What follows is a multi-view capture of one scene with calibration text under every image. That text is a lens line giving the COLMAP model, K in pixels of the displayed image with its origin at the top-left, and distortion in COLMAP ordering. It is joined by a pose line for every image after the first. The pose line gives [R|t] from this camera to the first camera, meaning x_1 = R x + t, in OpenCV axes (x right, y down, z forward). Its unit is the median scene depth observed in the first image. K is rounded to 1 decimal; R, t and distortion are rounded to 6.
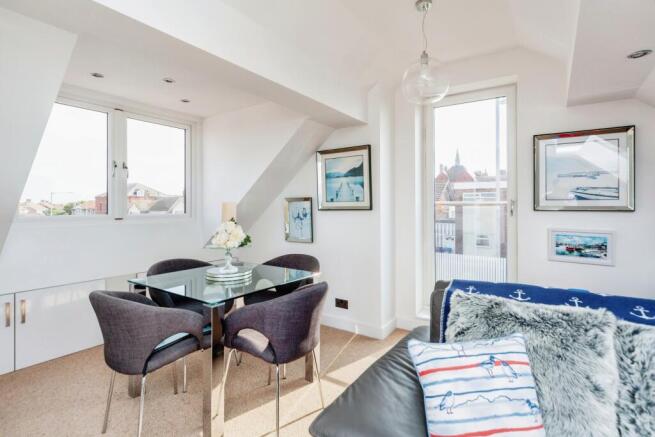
lens RADIAL K [[321.3, 0, 326.4], [0, 321.3, 214.0], [0, 0, 1]] dist [-0.000824, -0.000295]
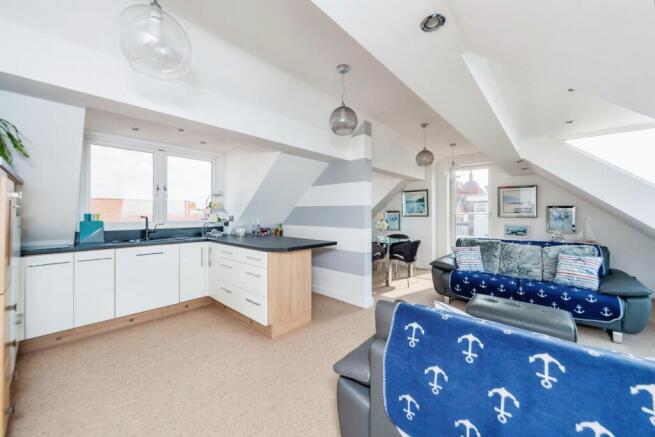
lens RADIAL K [[258.9, 0, 329.8], [0, 258.9, 216.9], [0, 0, 1]] dist [-0.000204, 0.000021]
pose [[0.993484, 0.003411, -0.113921, -0.351634], [-0.004247, 0.999966, -0.007103, 0.006771], [0.113893, 0.007541, 0.993464, -0.952680]]
